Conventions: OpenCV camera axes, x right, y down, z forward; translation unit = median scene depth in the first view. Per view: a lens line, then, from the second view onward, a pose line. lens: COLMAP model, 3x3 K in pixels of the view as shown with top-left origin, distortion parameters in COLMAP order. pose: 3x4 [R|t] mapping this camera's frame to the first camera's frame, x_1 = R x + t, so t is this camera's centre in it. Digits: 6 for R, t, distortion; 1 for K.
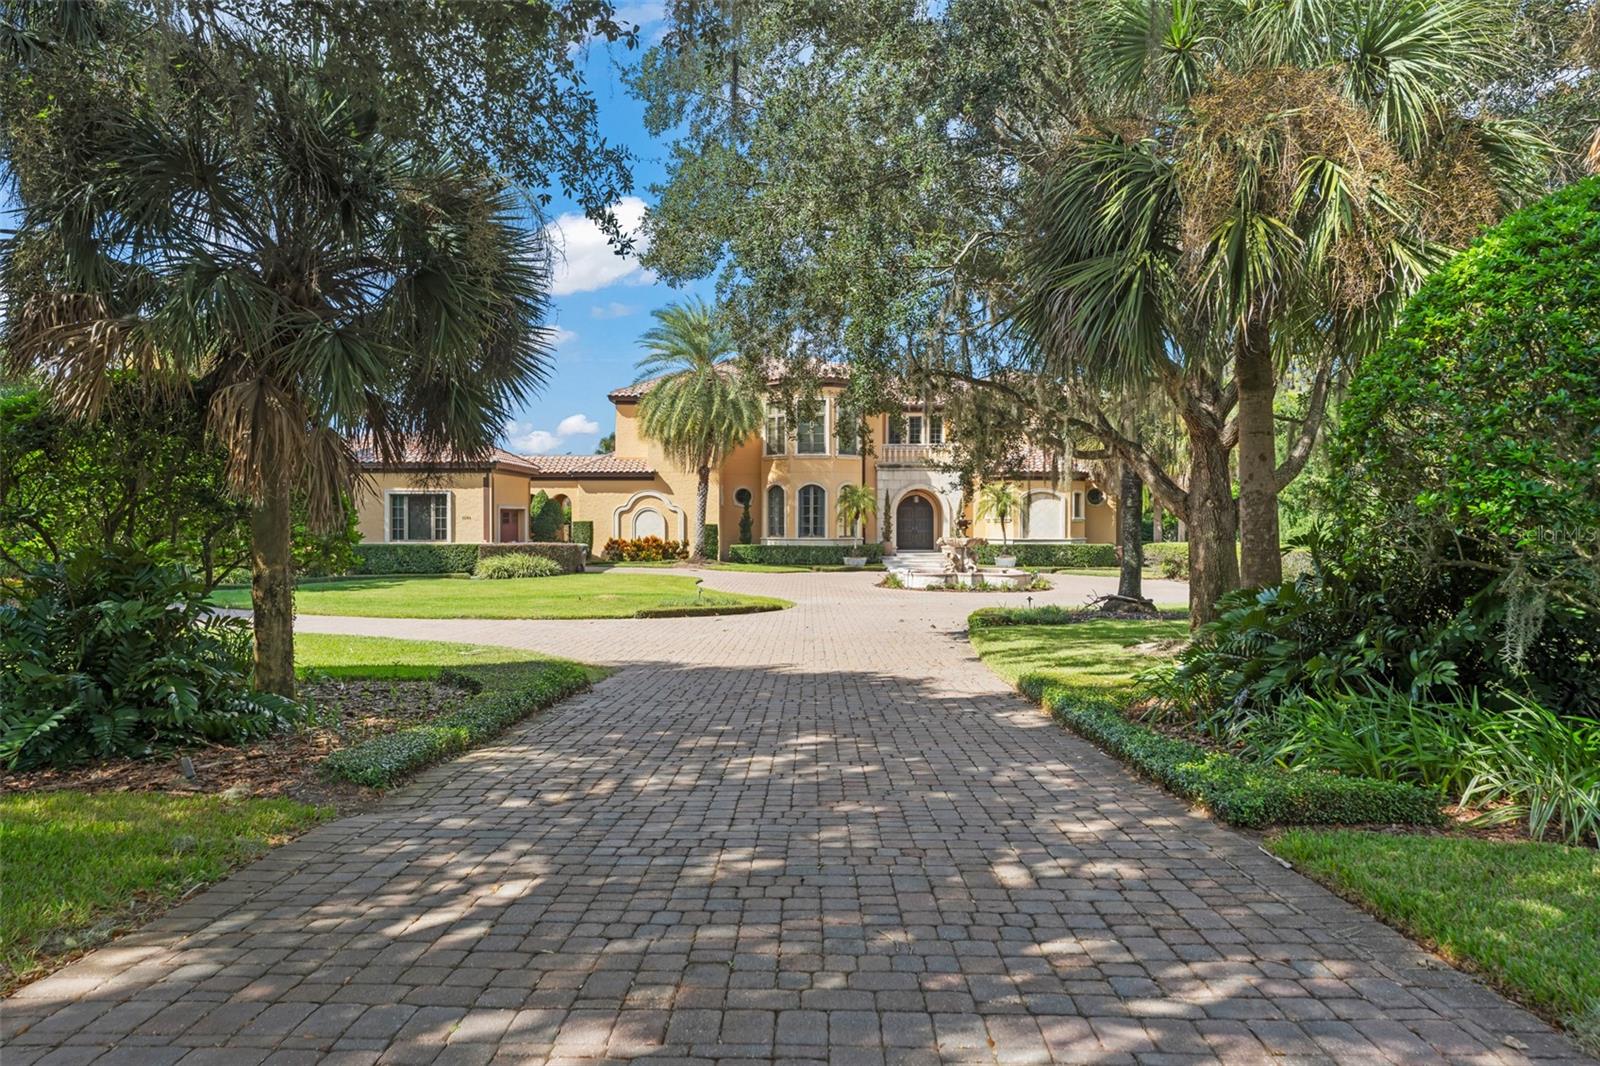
lens RADIAL K [[1099.7, 0, 800.0], [0, 1099.7, 533.0], [0, 0, 1]] dist [0.000141, 0.000017]
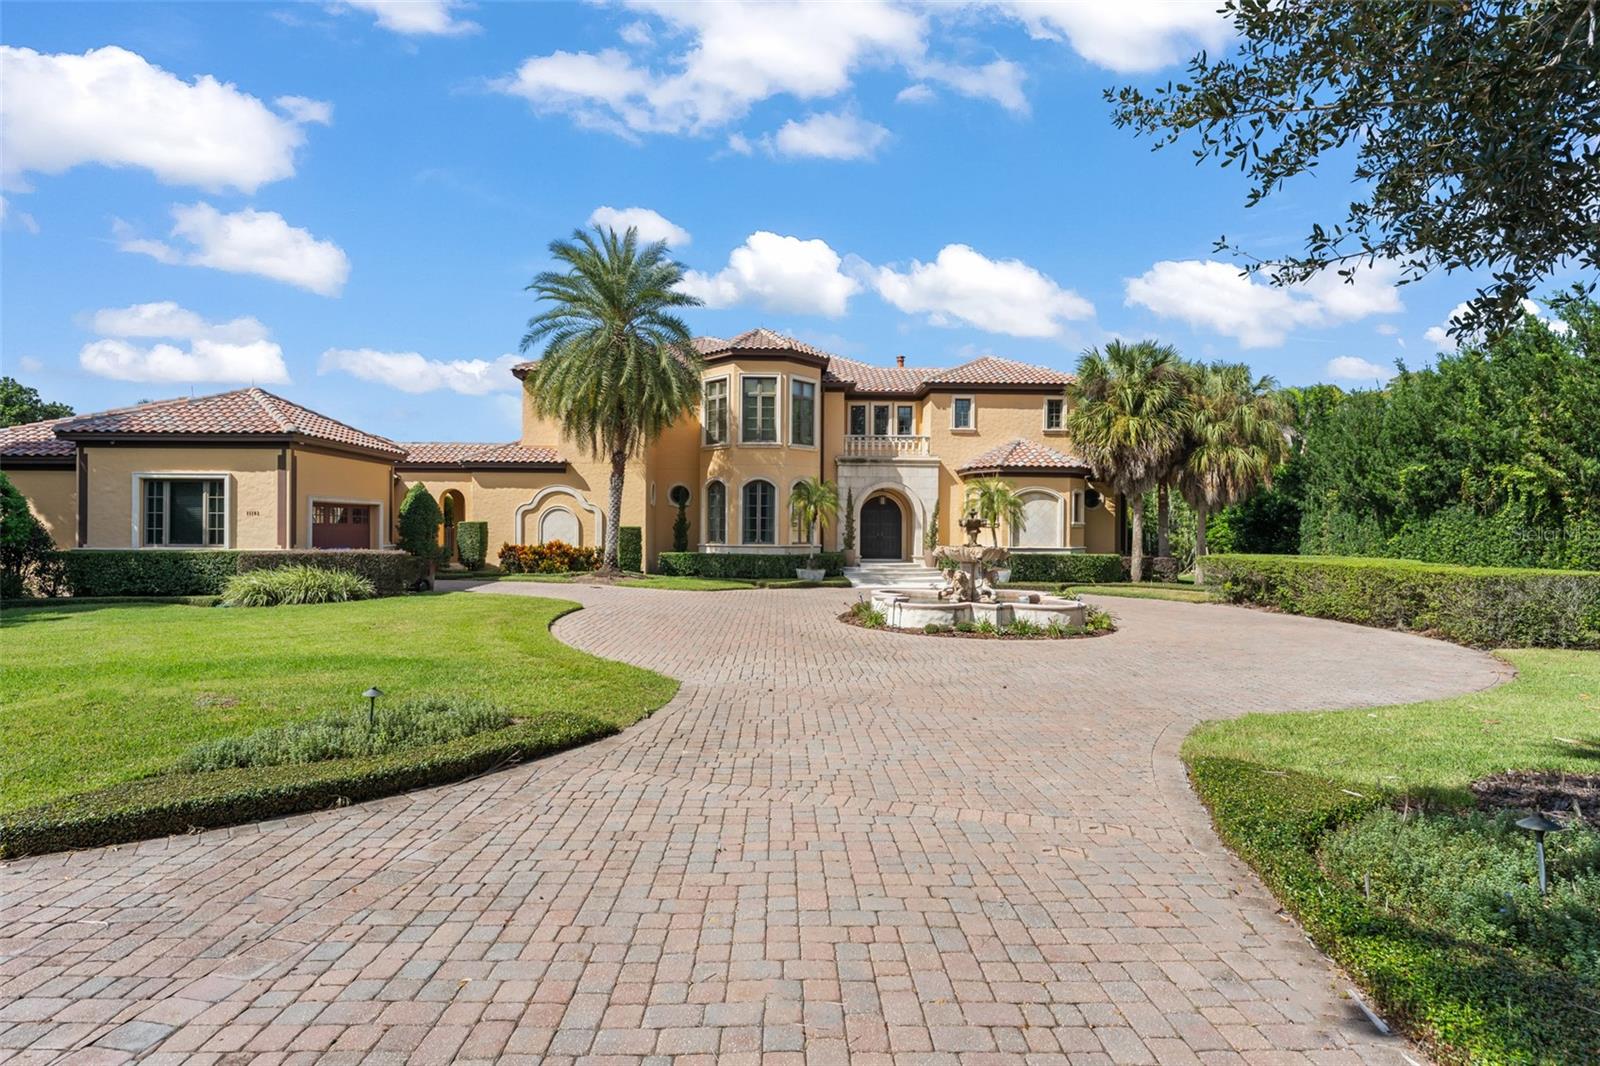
lens RADIAL K [[785.5, 0, 800.0], [0, 785.5, 533.0], [0, 0, 1]] dist [-0.000046, -0.000029]
pose [[0.999486, 0.006994, 0.031272, 0.023515], [-0.006726, 0.999940, -0.008673, 0.000625], [-0.031331, 0.008458, 0.999473, 0.415843]]
